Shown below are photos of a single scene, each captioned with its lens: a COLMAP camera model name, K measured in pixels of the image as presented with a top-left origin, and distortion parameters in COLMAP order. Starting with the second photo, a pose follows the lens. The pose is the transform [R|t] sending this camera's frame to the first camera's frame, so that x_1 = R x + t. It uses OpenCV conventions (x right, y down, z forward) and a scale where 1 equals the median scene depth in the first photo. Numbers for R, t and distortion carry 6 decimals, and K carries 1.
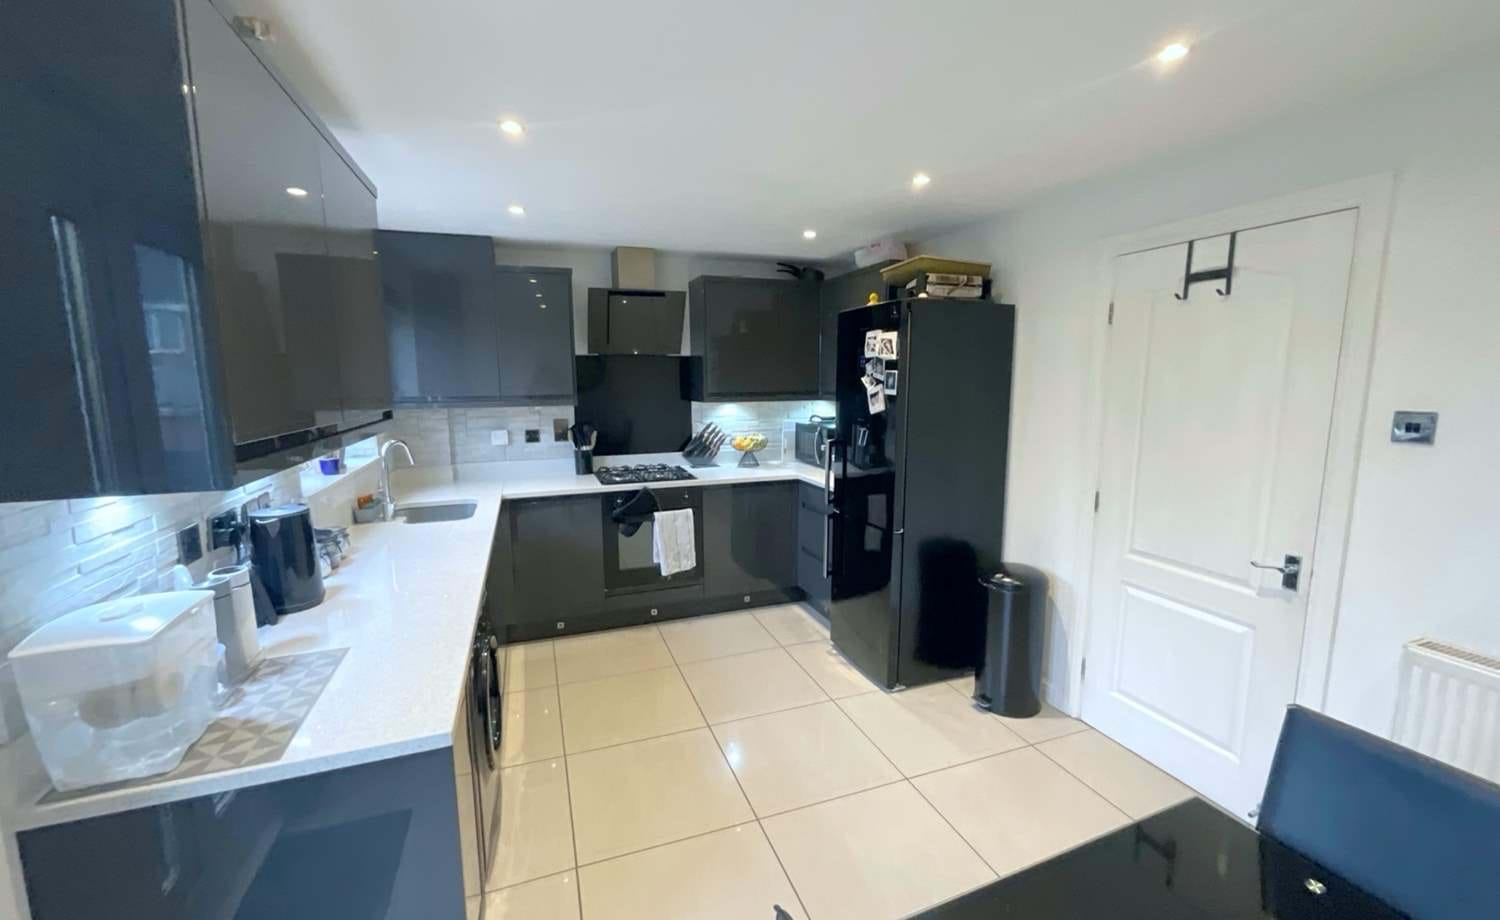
lens RADIAL K [[611.8, 0, 749.9], [0, 611.8, 465.1], [0, 0, 1]] dist [-0.006726, 0.002214]
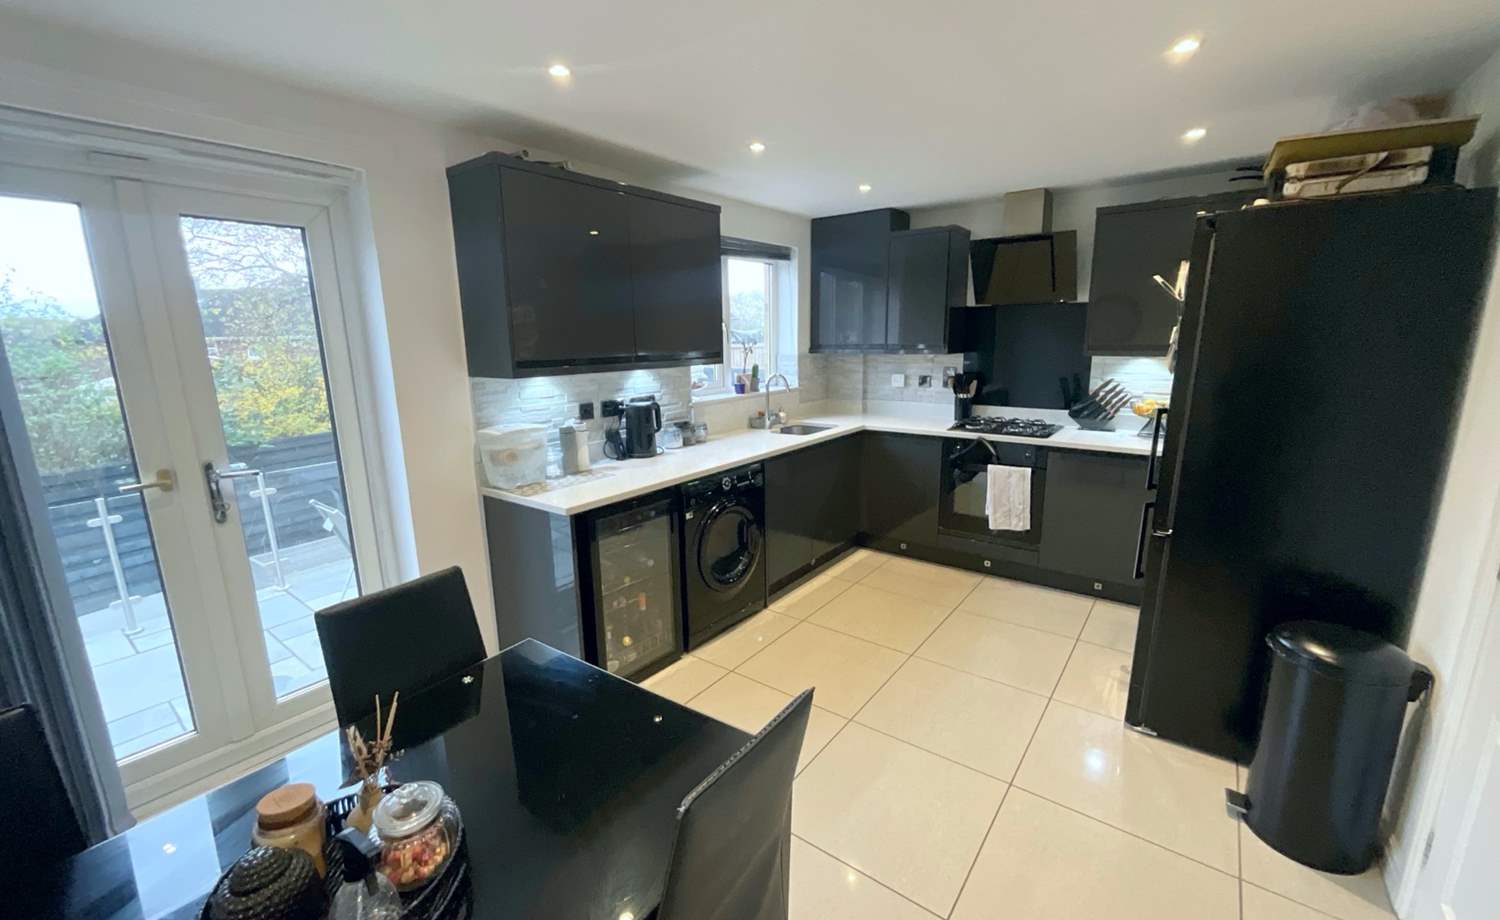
lens RADIAL K [[611.8, 0, 747.1], [0, 611.8, 465.5], [0, 0, 1]] dist [-0.006726, 0.002214]
pose [[0.535044, 0.176185, -0.826248, 0.448056], [-0.109928, 0.984217, 0.138684, -0.015654], [0.837641, 0.016626, 0.545967, 0.118672]]
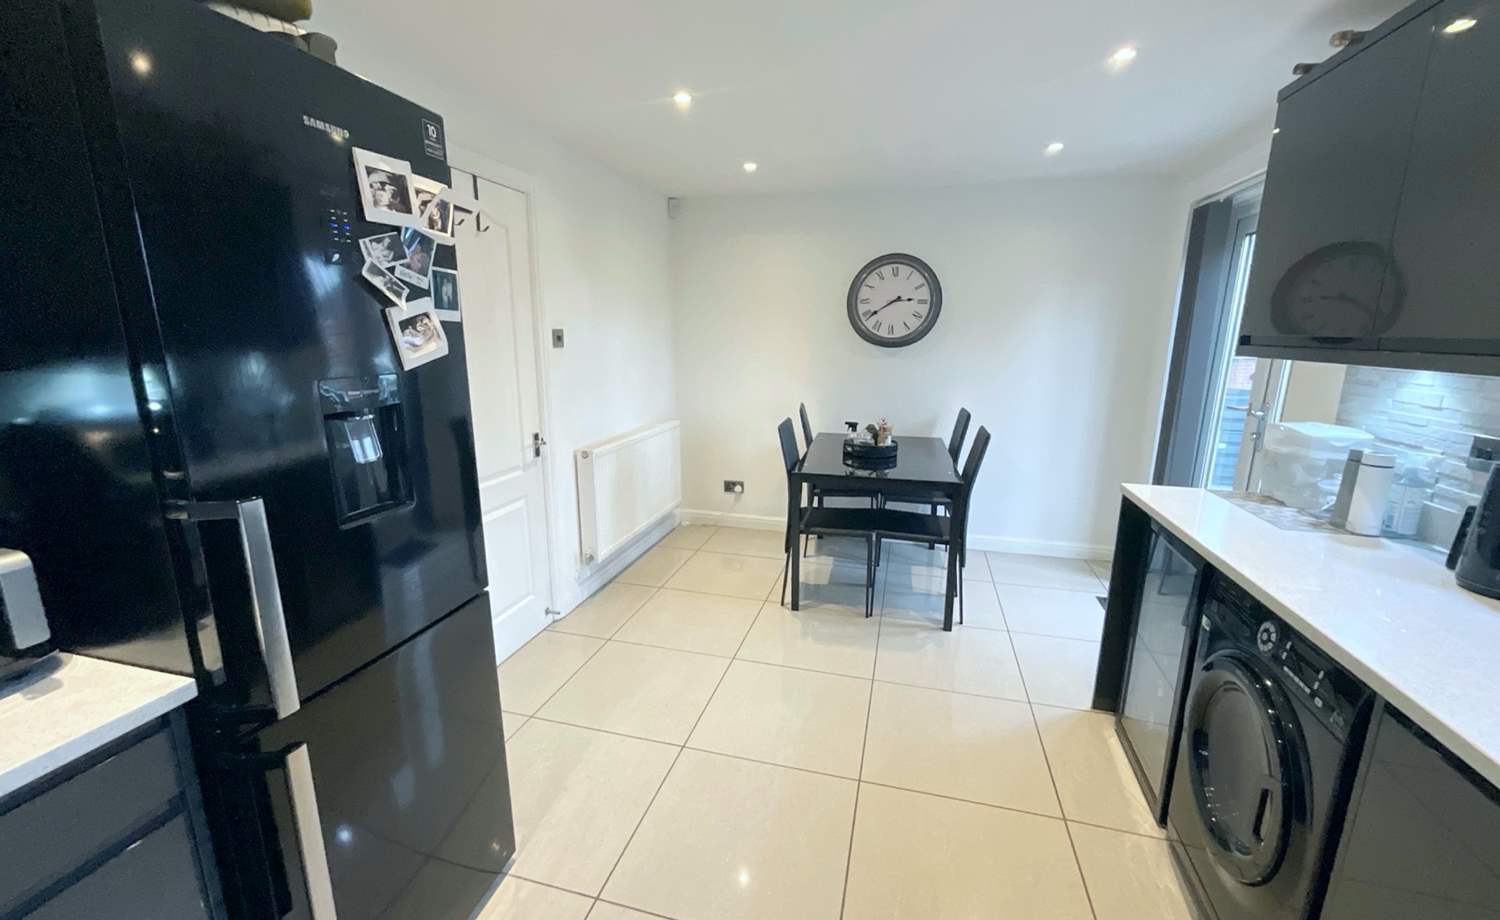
lens RADIAL K [[611.8, 0, 753.8], [0, 611.8, 461.1], [0, 0, 1]] dist [-0.006726, 0.002214]
pose [[-0.813653, -0.123390, 0.568105, -0.189021], [0.079794, 0.944264, 0.319373, -0.110619], [-0.575849, 0.305190, -0.758457, 0.959181]]
